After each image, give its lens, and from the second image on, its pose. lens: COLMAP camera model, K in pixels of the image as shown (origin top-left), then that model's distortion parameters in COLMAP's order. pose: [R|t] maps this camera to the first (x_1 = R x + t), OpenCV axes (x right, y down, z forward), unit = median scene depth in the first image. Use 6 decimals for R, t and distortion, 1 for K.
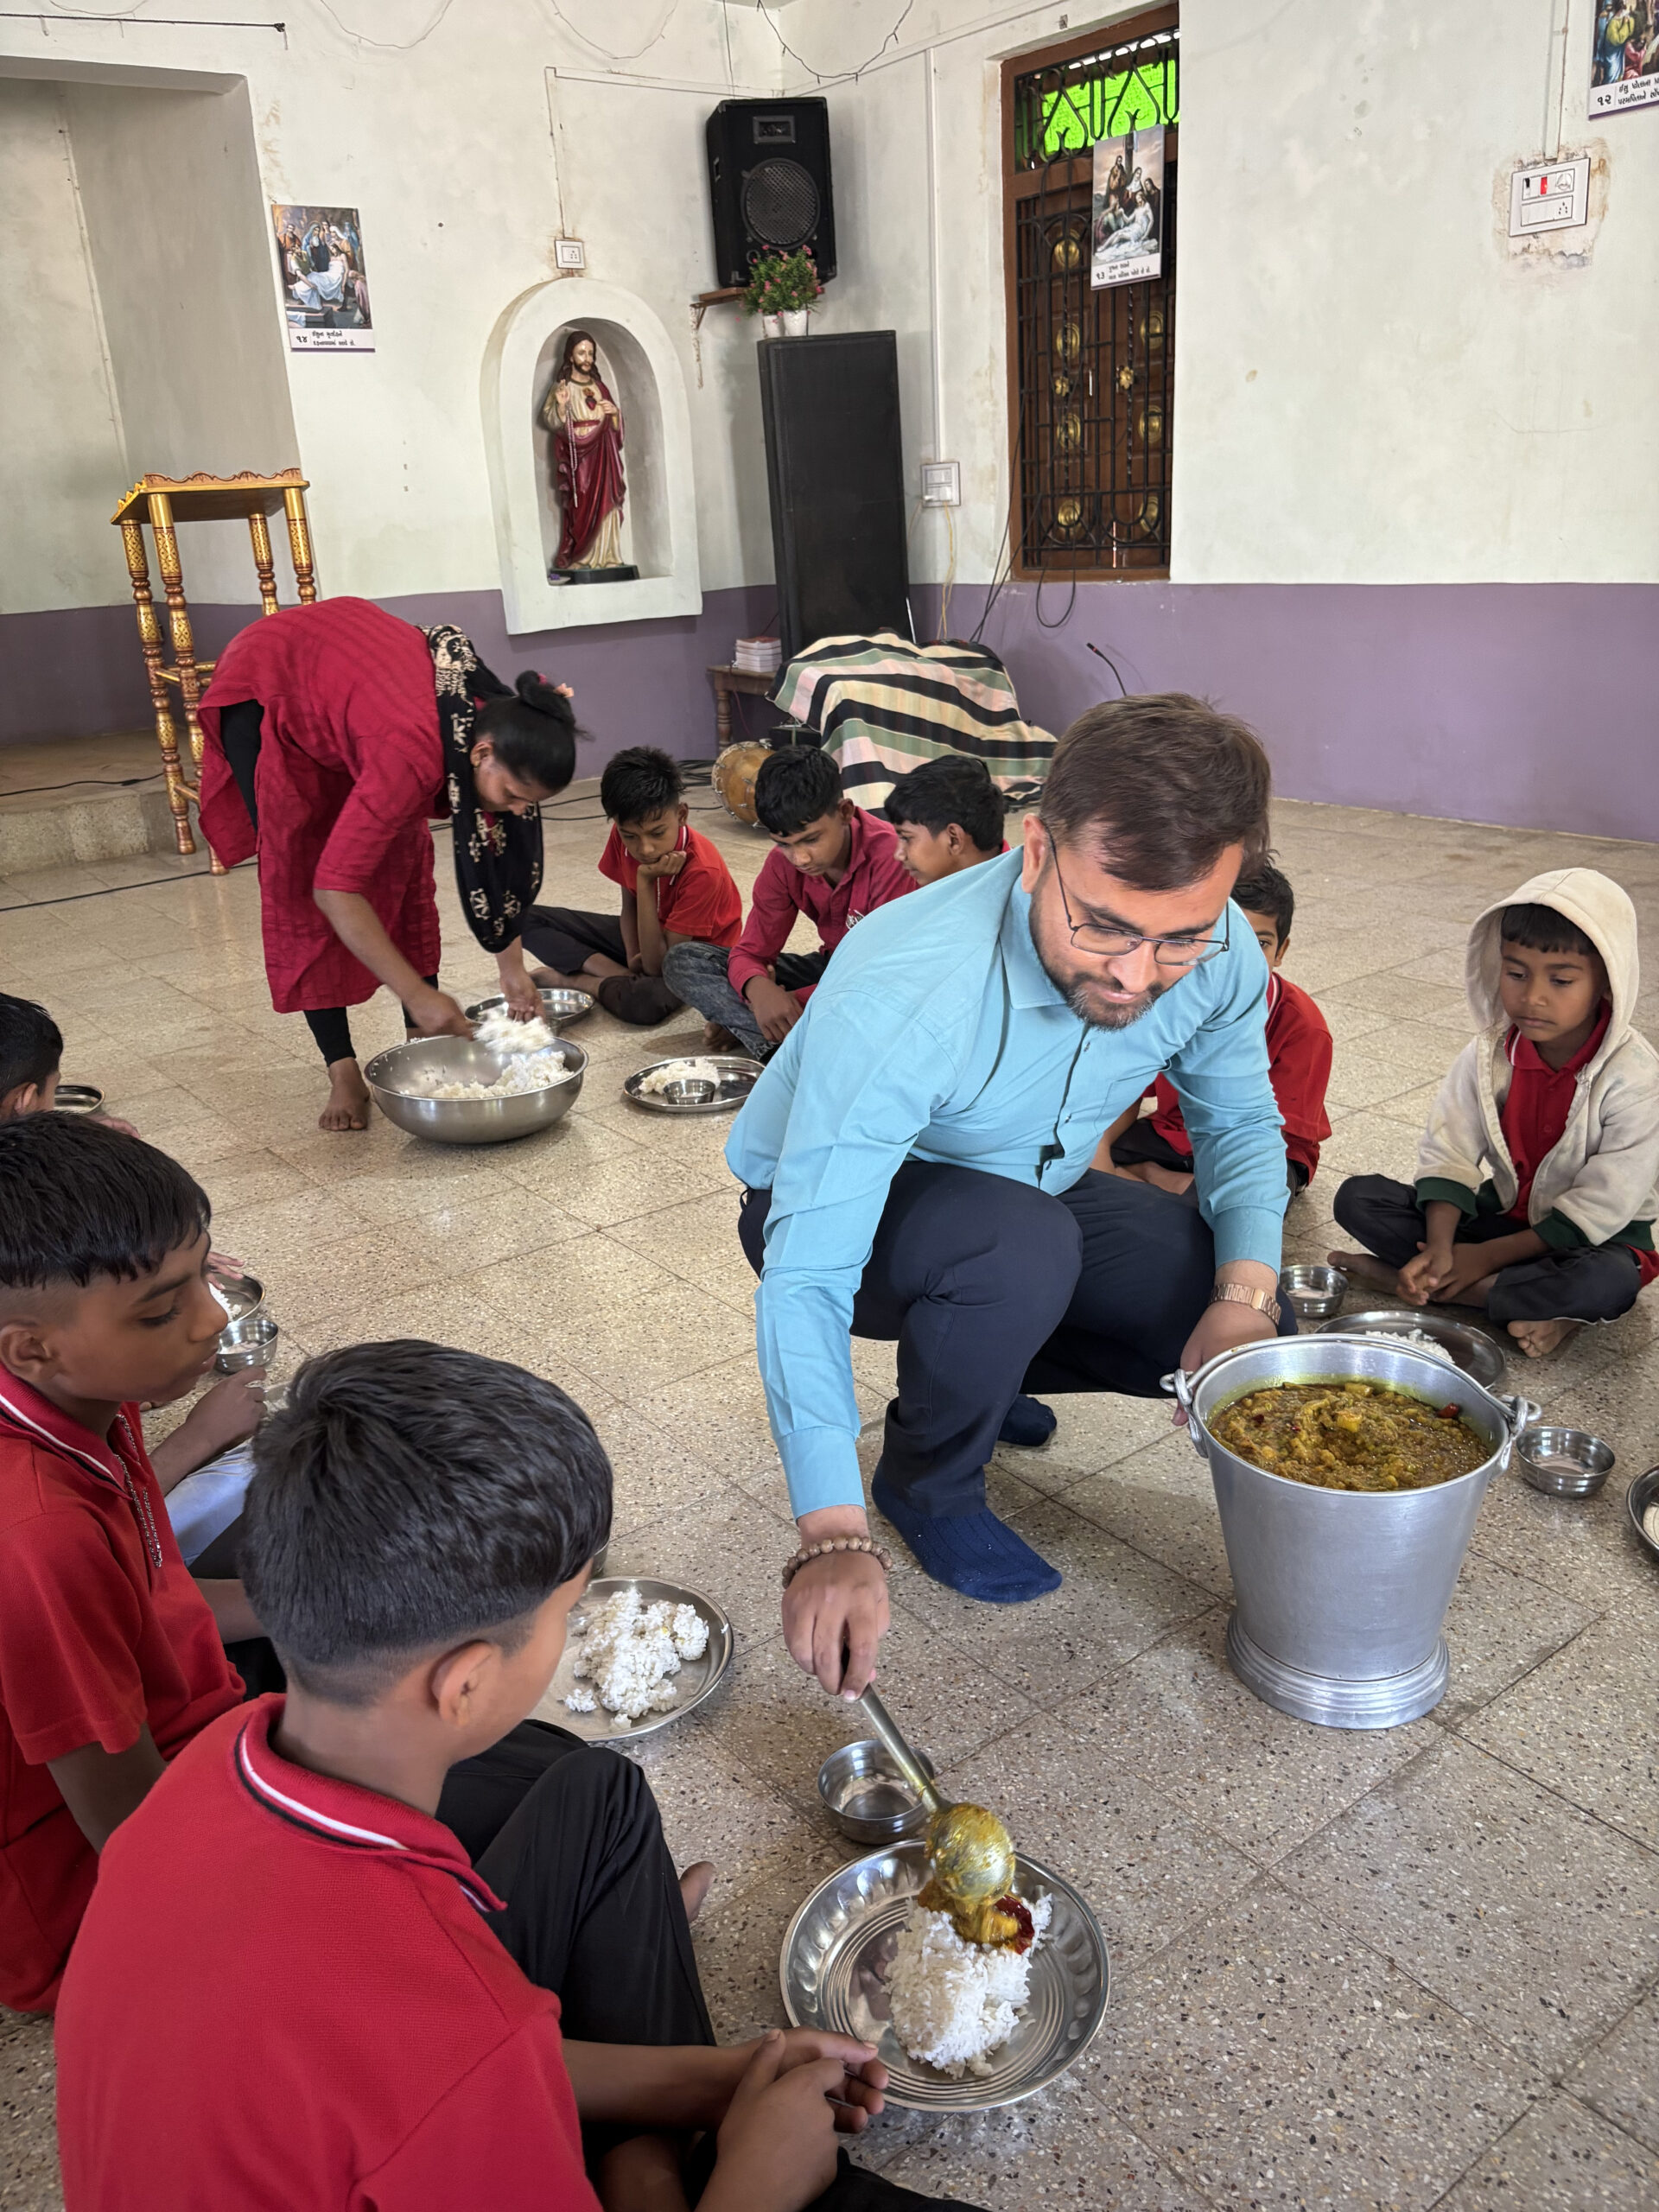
lens RADIAL K [[1669.4, 0, 810.7], [0, 1669.4, 1099.4], [0, 0, 1]] dist [0.061970, -0.070222]
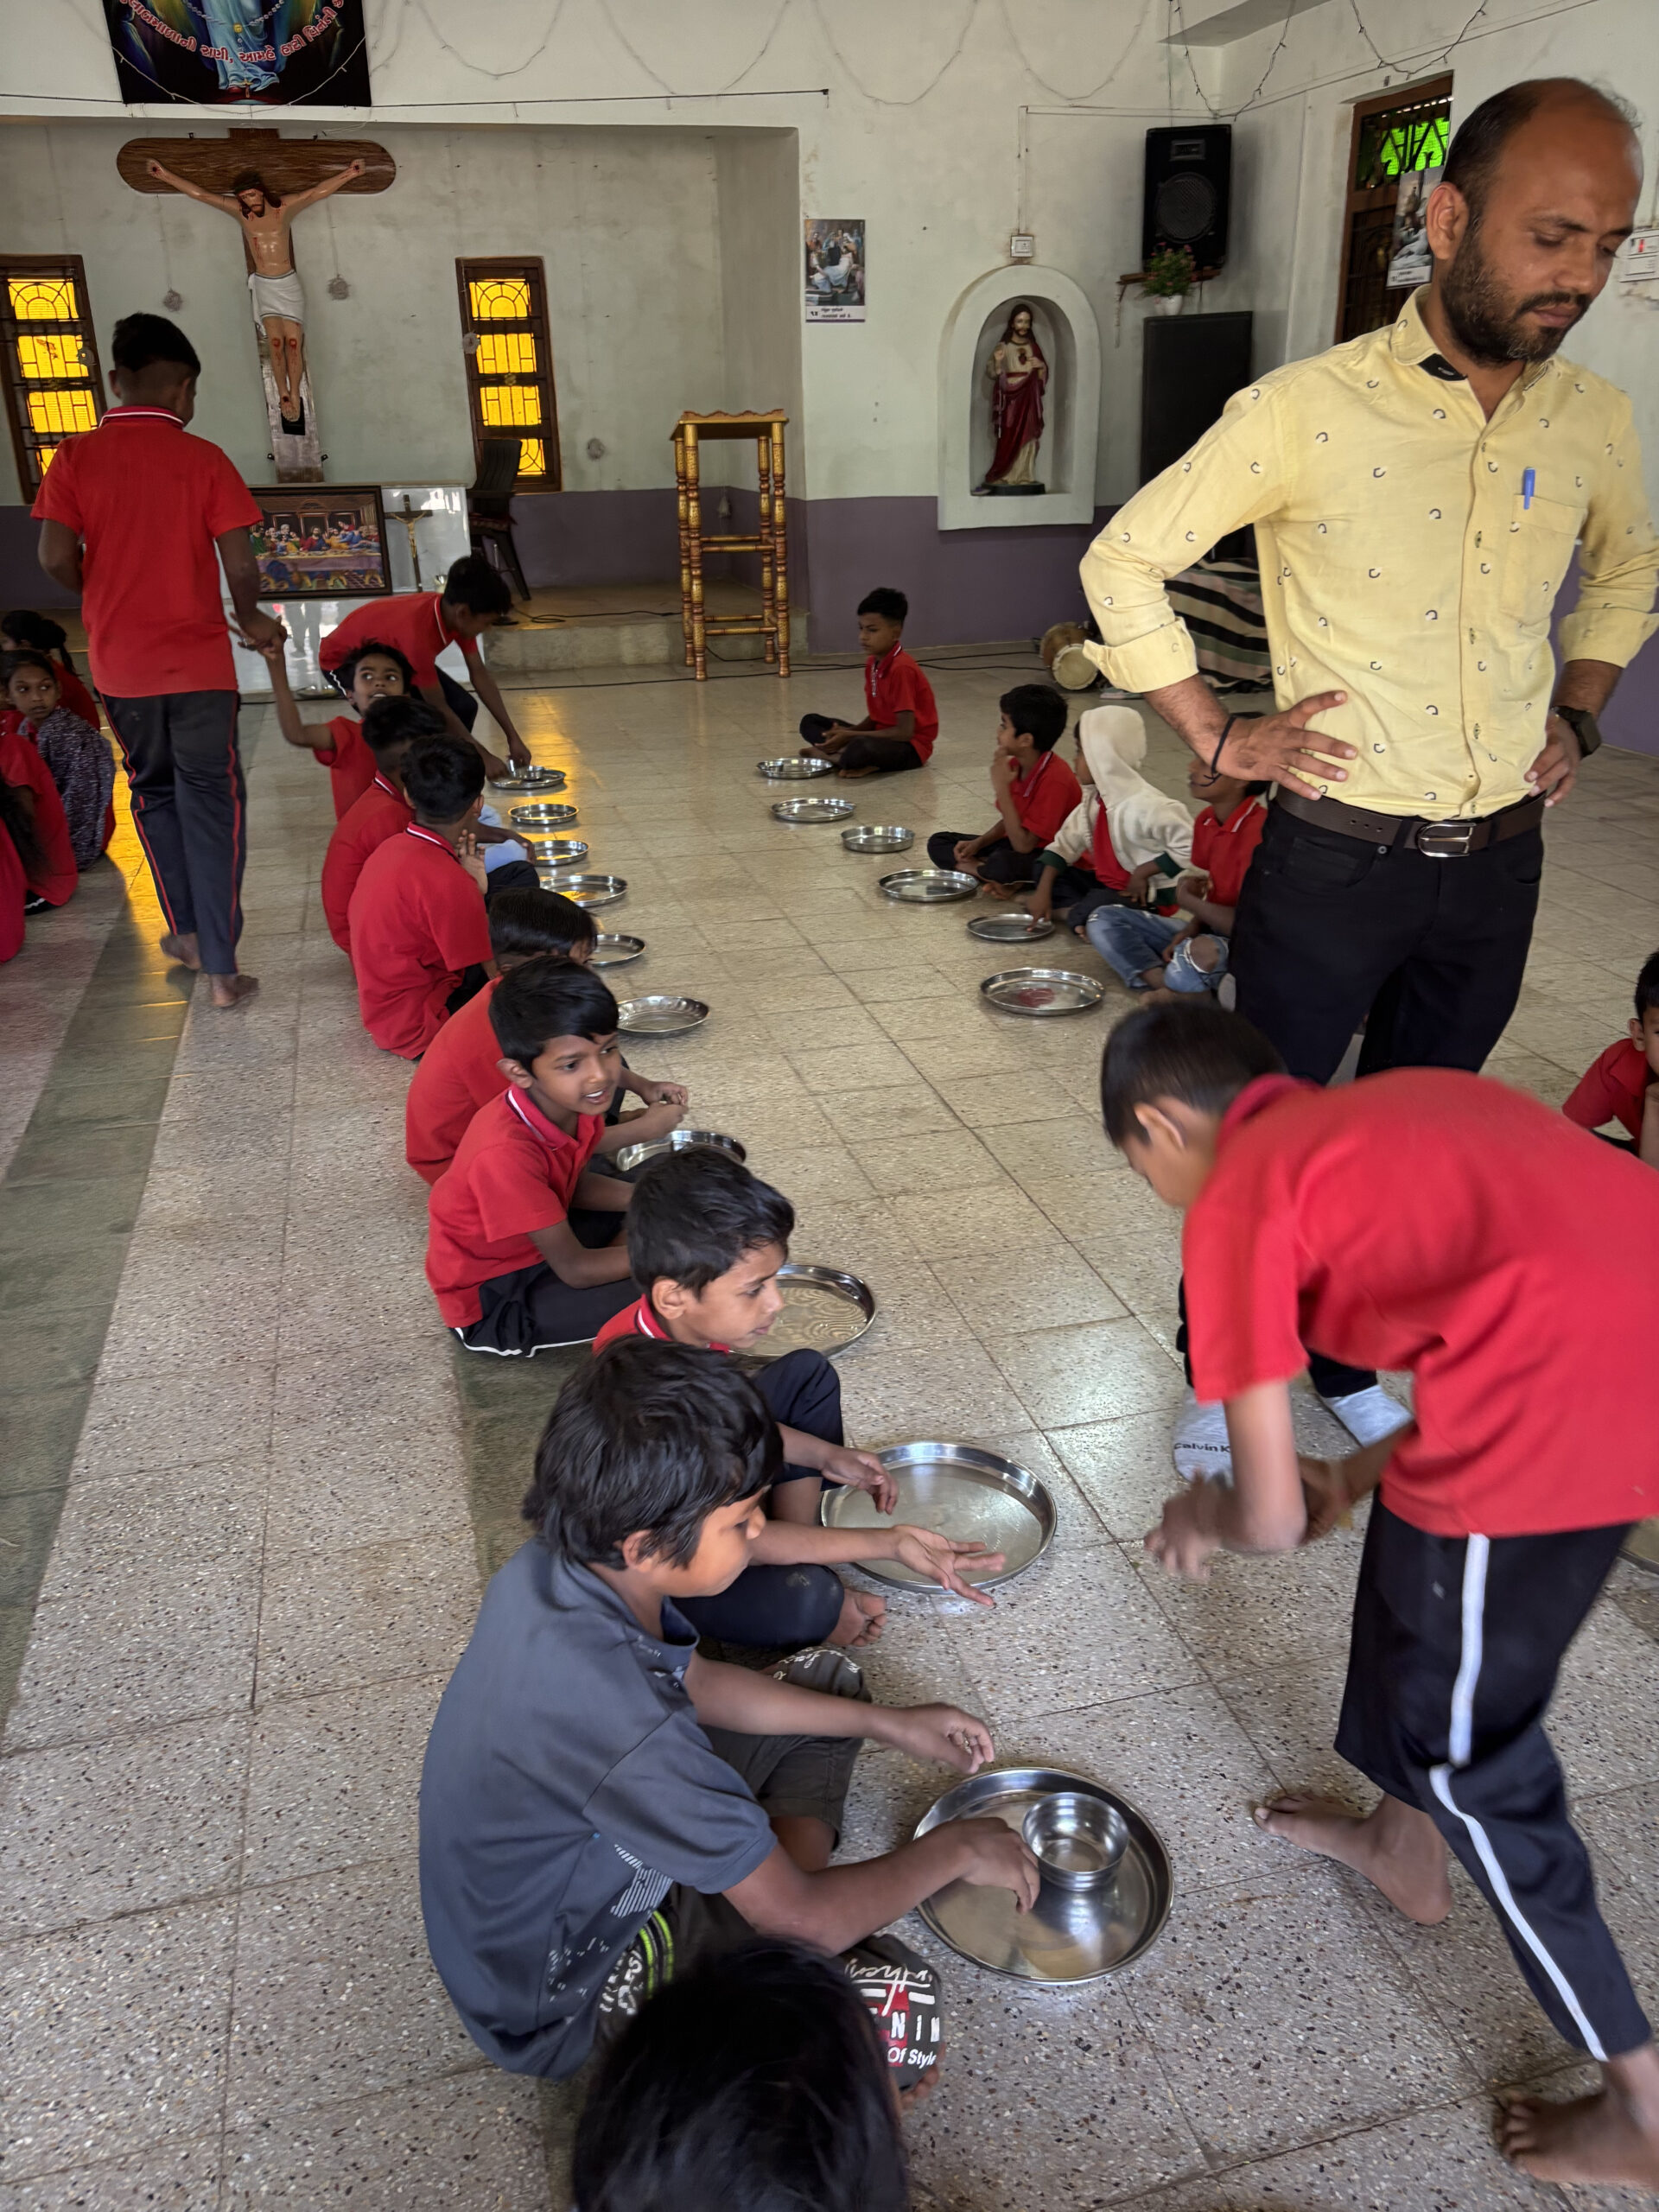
lens RADIAL K [[1669.4, 0, 860.2], [0, 1669.4, 1118.6], [0, 0, 1]] dist [0.061970, -0.070222]
pose [[0.932292, 0.179578, -0.313979, 0.306157], [-0.155385, 0.982711, 0.100673, 0.072987], [0.326629, -0.045069, 0.944077, -0.371284]]
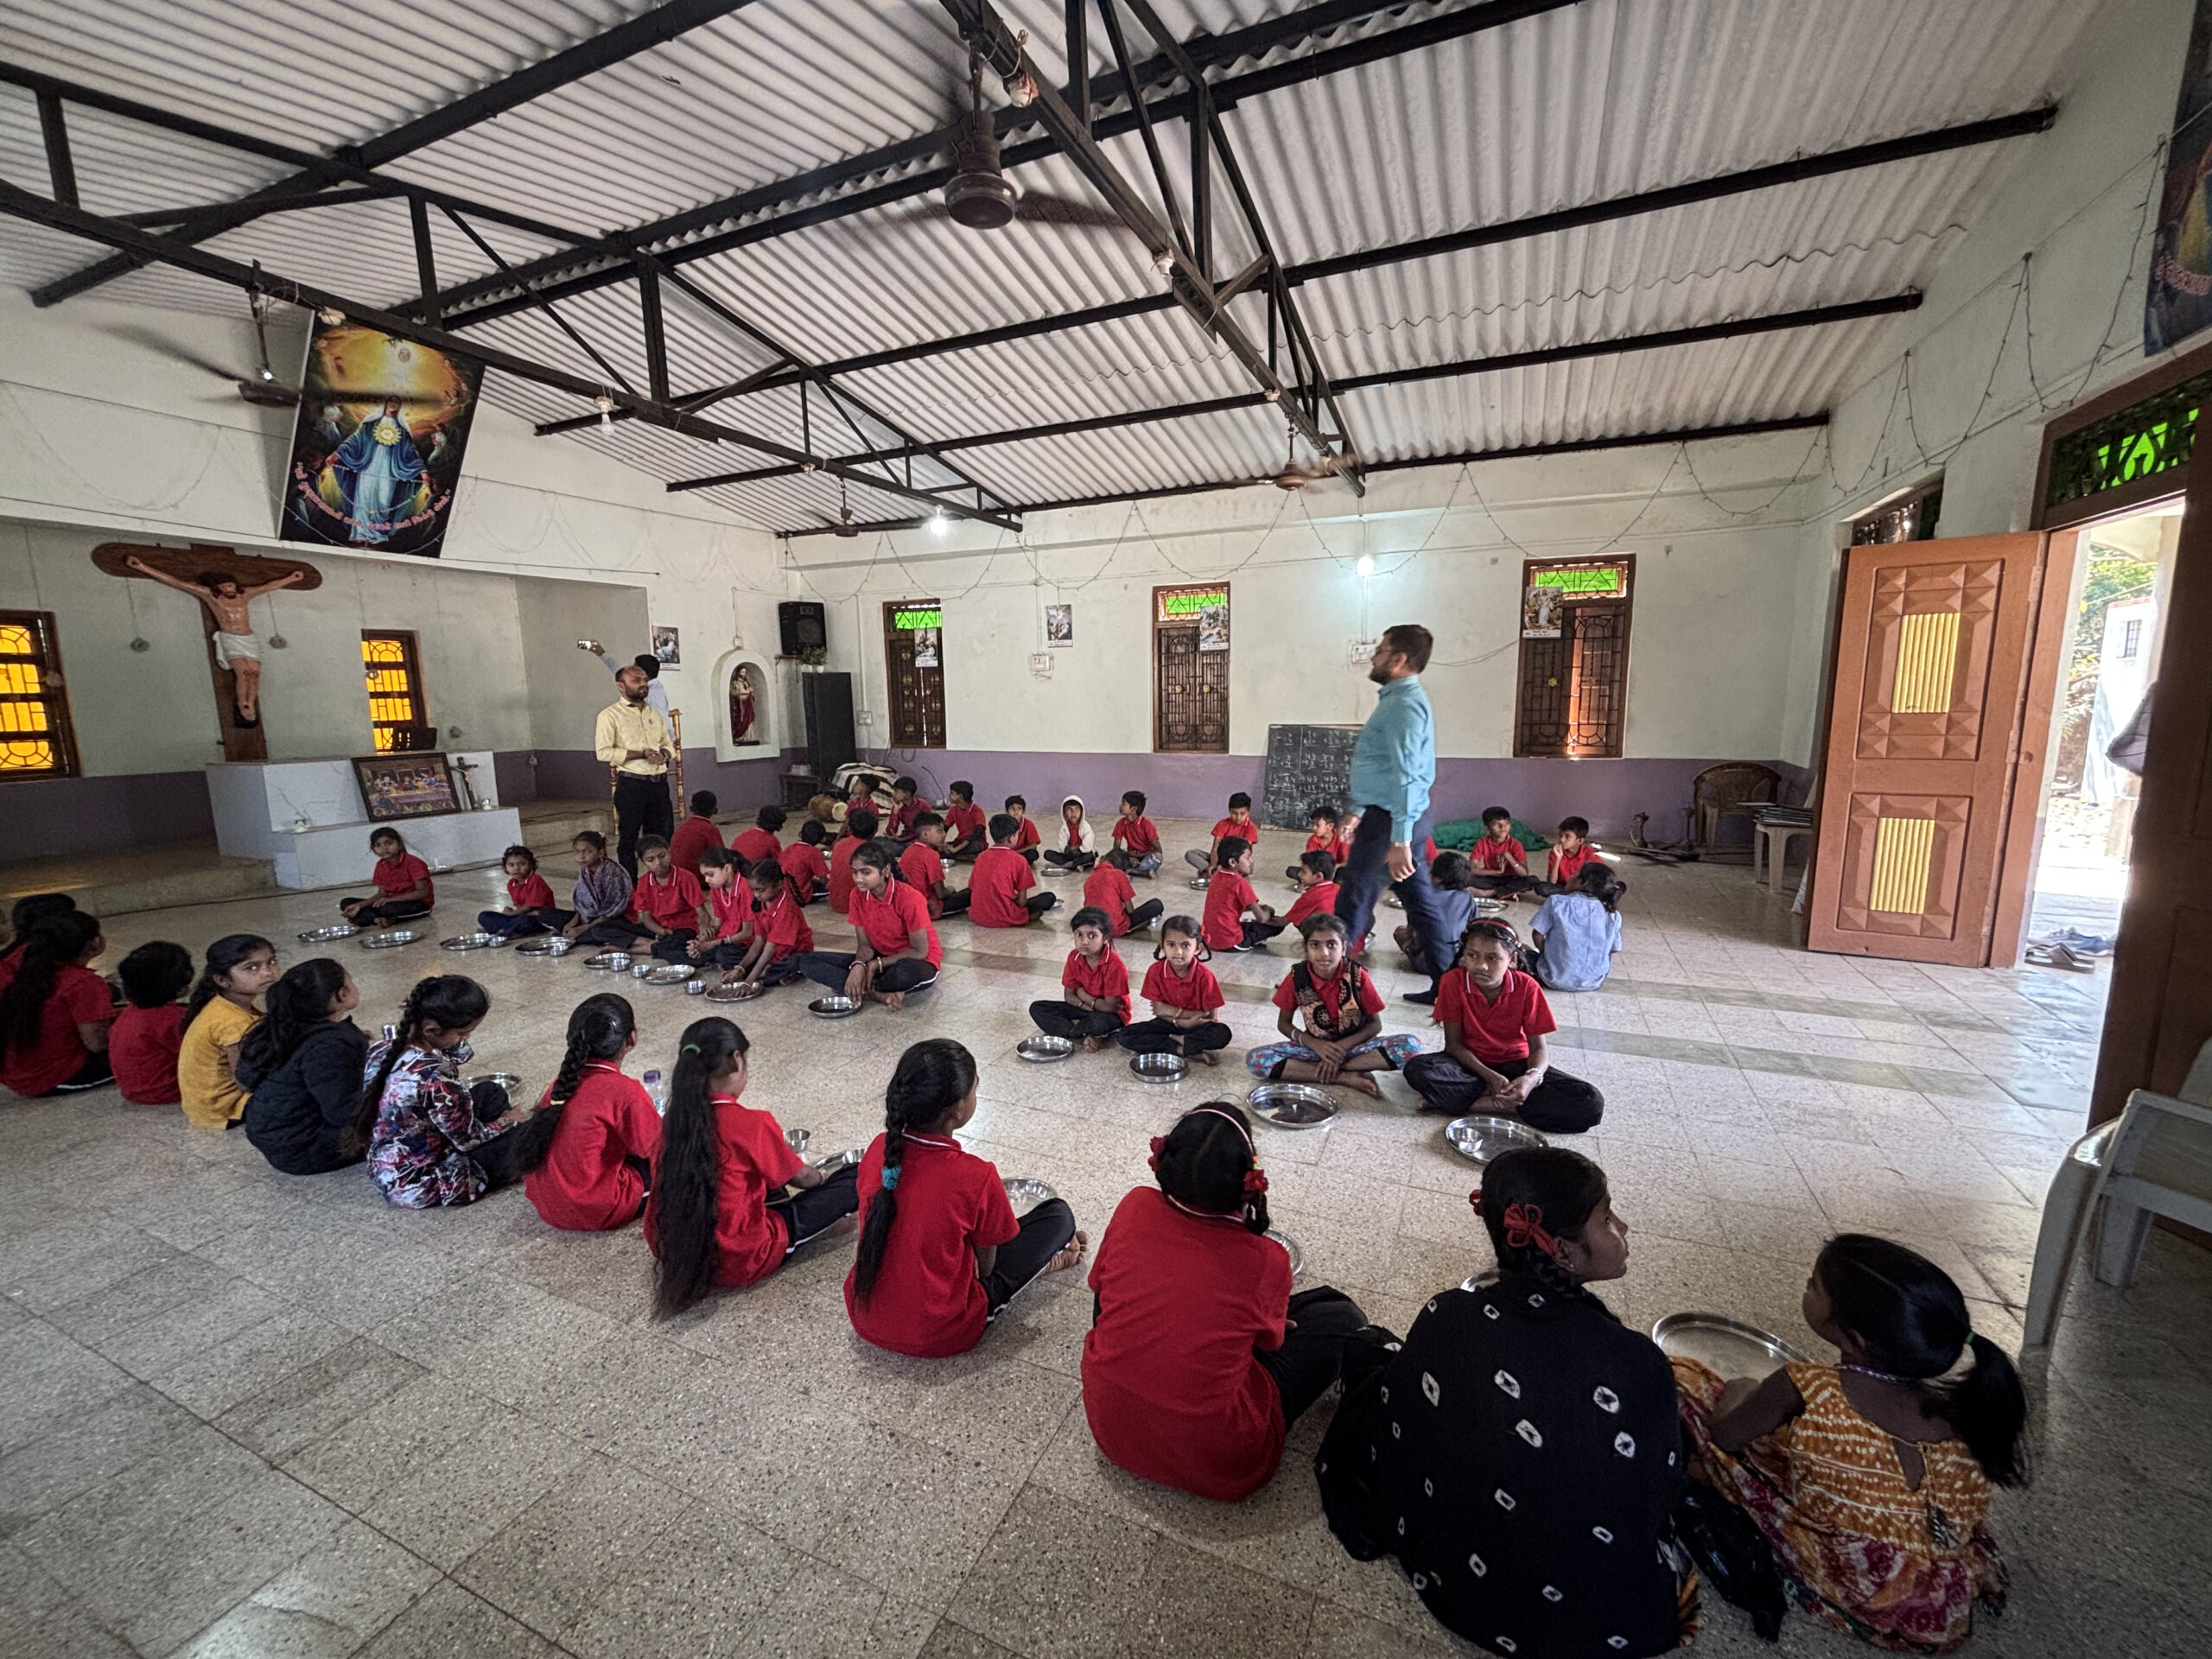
lens RADIAL K [[900.4, 0, 1109.7], [0, 900.4, 826.1], [0, 0, 1]] dist [0.001413, 0.000447]
pose [[0.873568, -0.024454, 0.486088, -0.381455], [0.126581, 0.975783, -0.178394, 0.207665], [-0.469954, 0.217369, 0.855508, -0.669931]]
